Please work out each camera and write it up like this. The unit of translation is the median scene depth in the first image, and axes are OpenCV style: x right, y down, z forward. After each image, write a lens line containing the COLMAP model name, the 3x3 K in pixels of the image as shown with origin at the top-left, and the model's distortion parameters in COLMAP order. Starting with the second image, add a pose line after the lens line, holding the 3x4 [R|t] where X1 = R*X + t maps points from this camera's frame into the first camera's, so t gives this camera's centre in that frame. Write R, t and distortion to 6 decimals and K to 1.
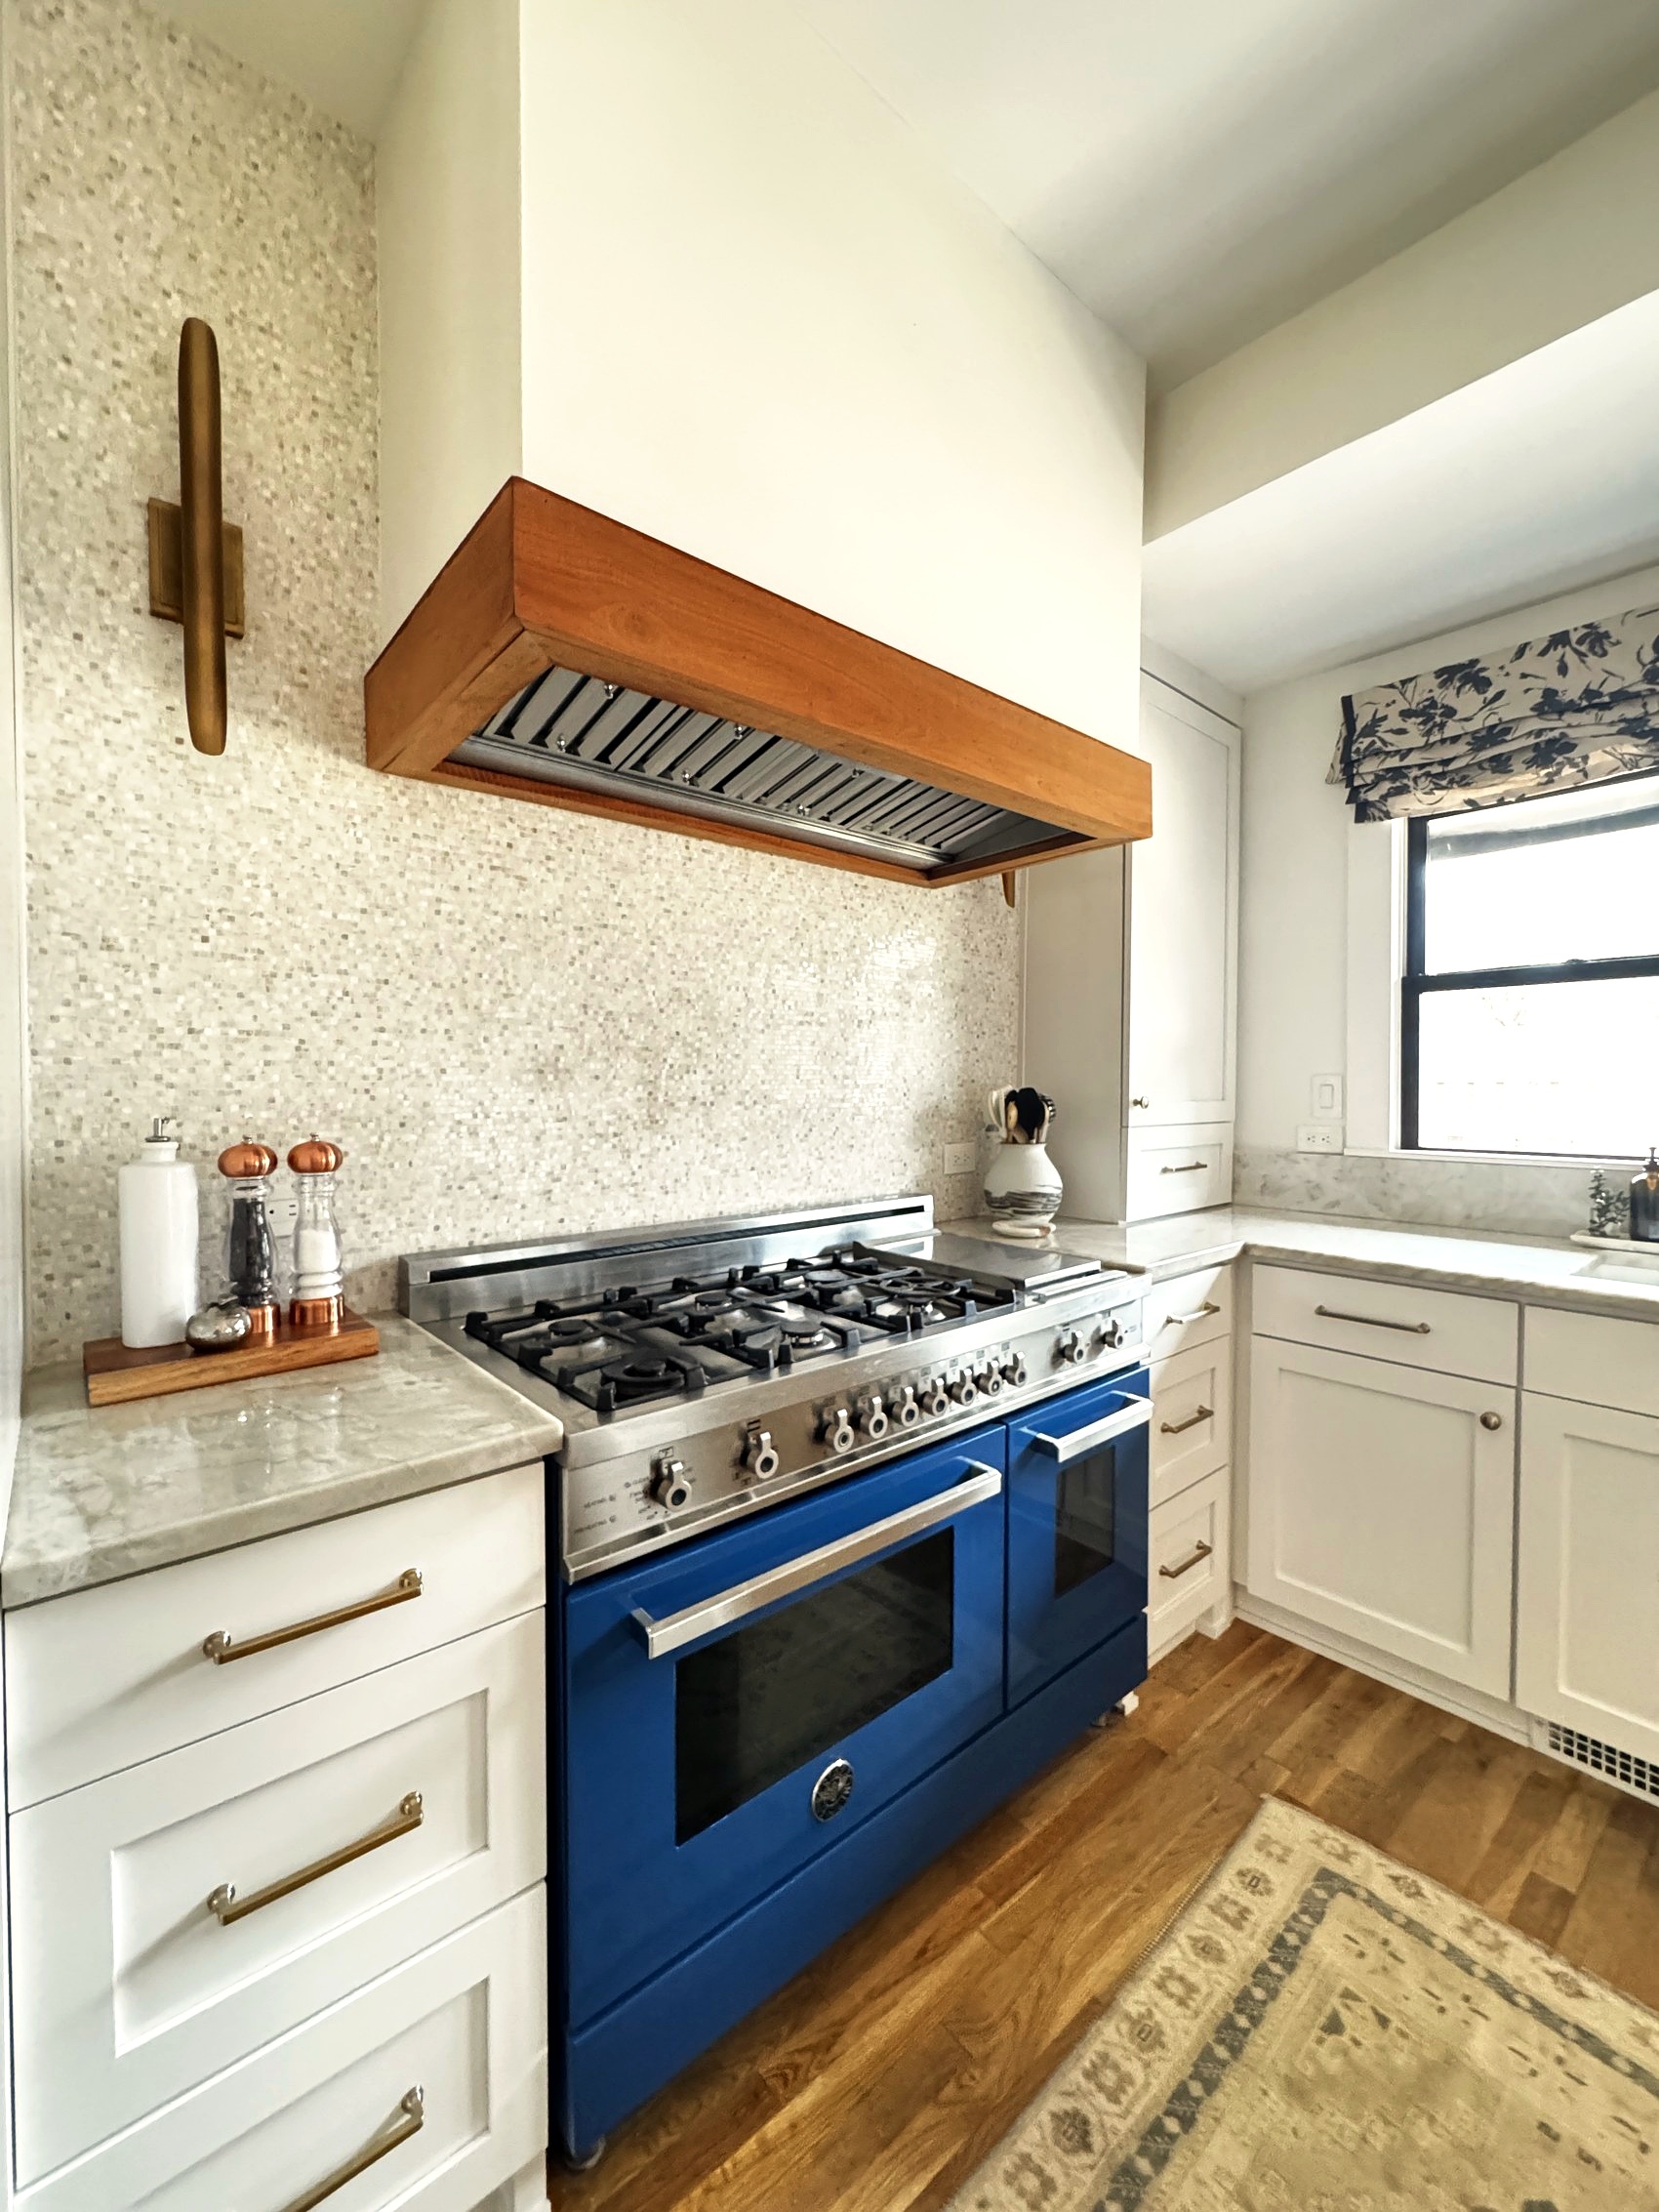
lens RADIAL K [[892.2, 0, 818.9], [0, 892.2, 1101.7], [0, 0, 1]] dist [-0.010322, 0.002817]
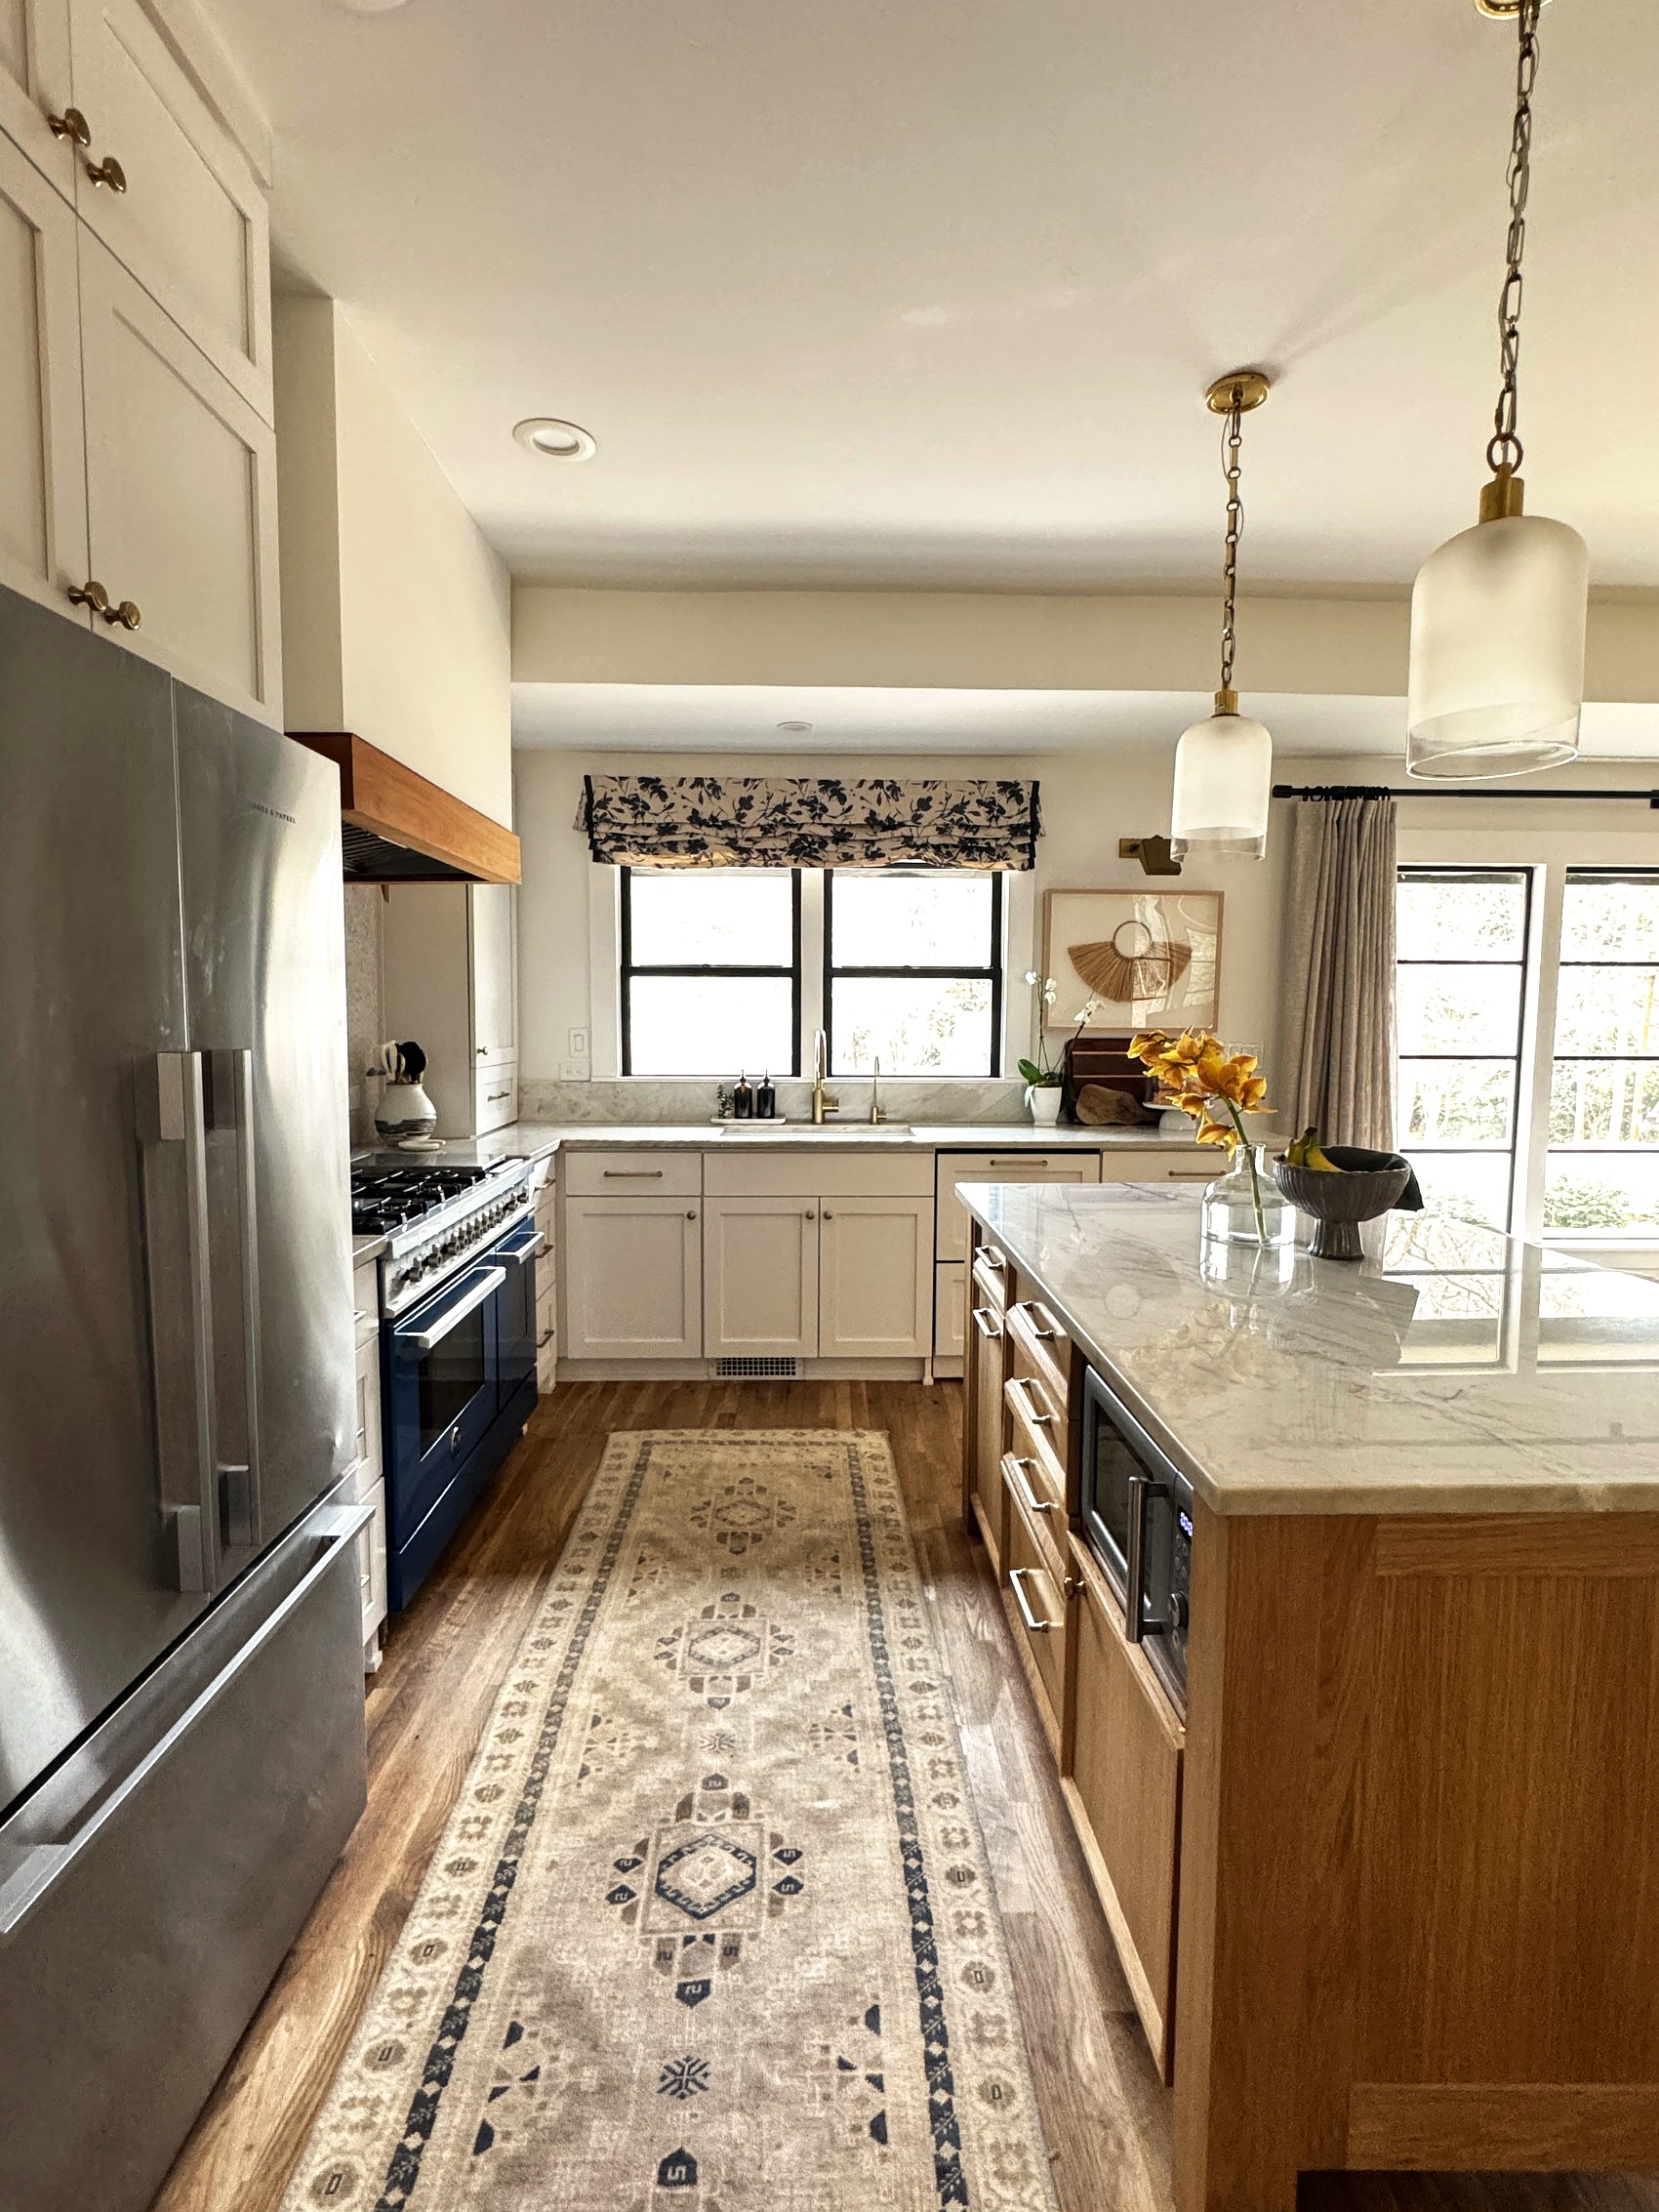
lens RADIAL K [[1089.0, 0, 843.8], [0, 1089.0, 1103.6], [0, 0, 1]] dist [-0.006082, 0.001660]
pose [[0.618486, -0.062605, 0.783298, -0.831683], [0.009111, 0.997326, 0.072517, -0.046451], [-0.785743, -0.037714, 0.617402, -0.675288]]
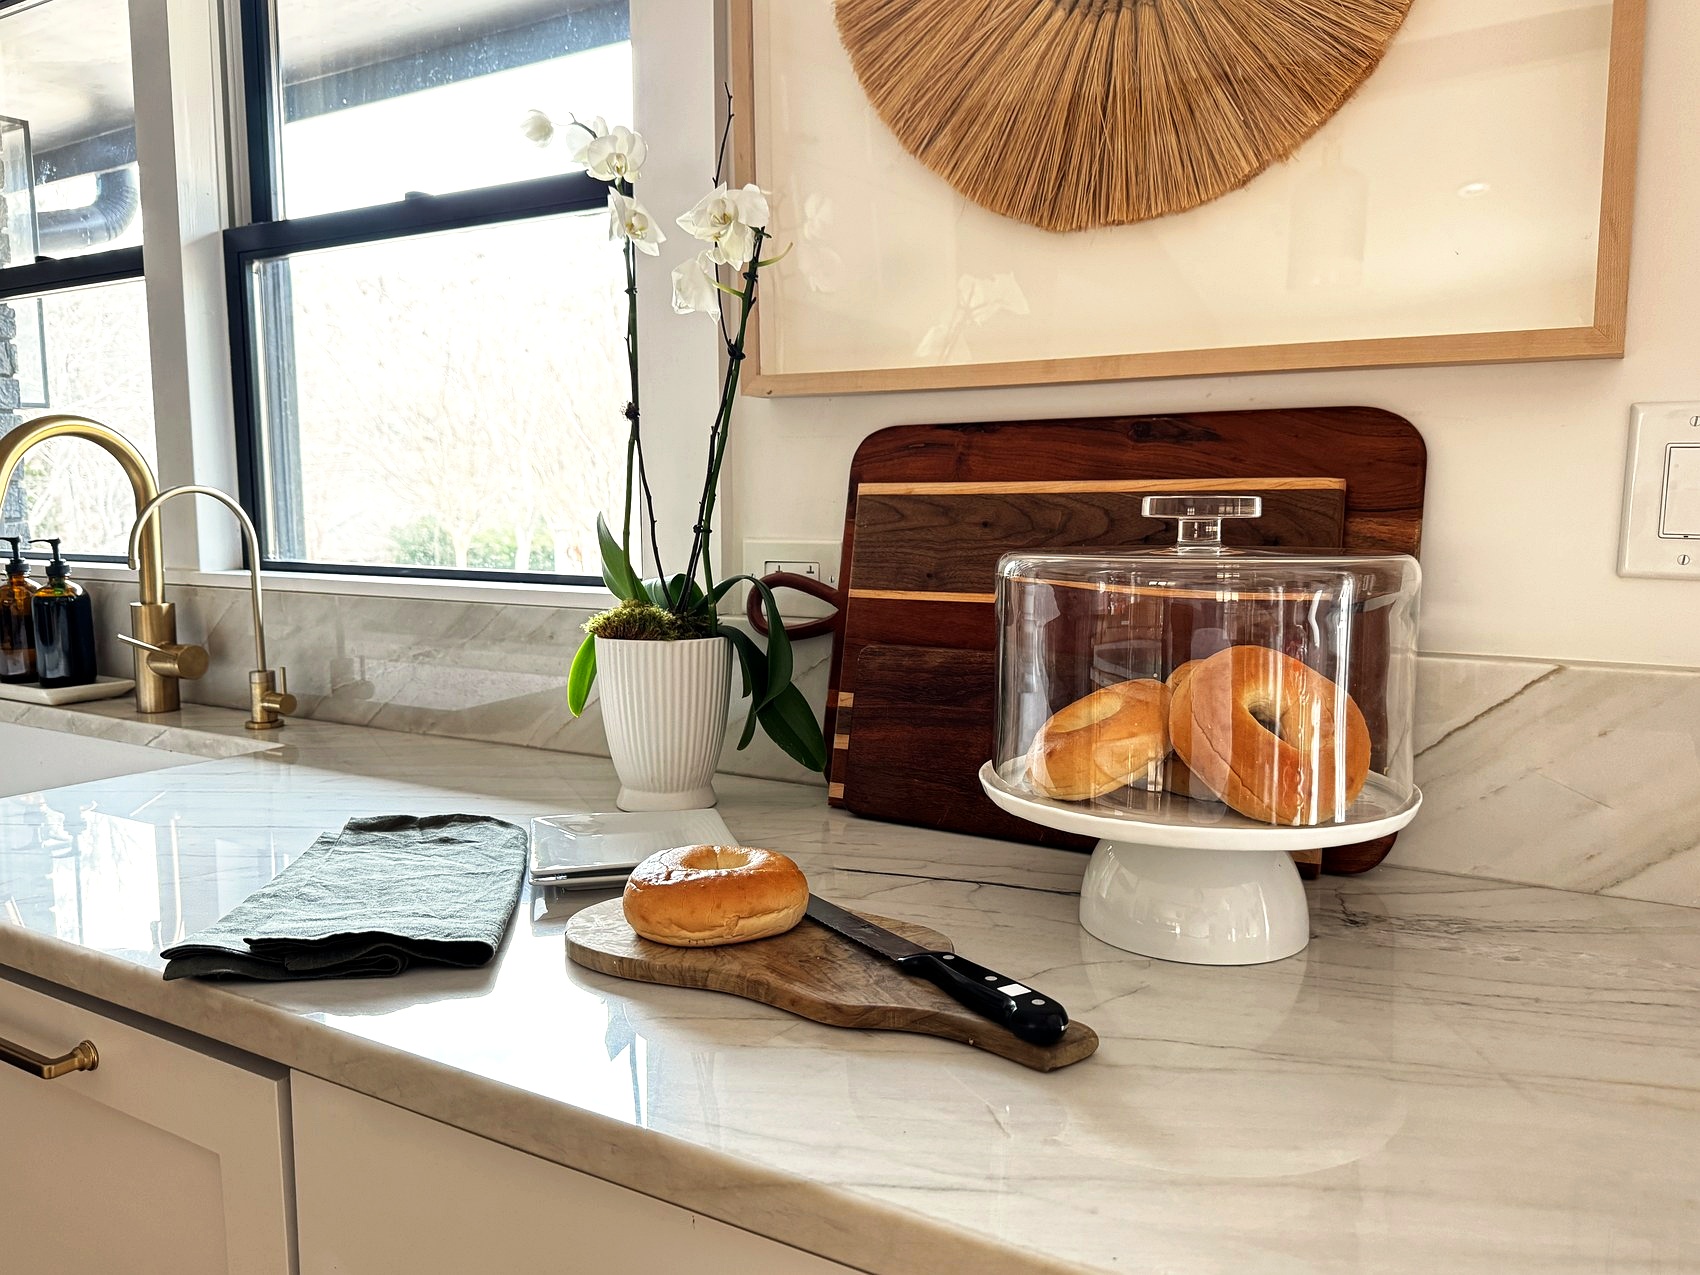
lens RADIAL K [[1332.2, 0, 839.5], [0, 1332.2, 637.4], [0, 0, 1]] dist [0.042503, -0.039632]
pose [[0.954180, -0.030104, 0.297717, 1.341201], [0.005072, 0.996411, 0.084499, 0.046533], [-0.299192, -0.079117, 0.950907, -0.174222]]
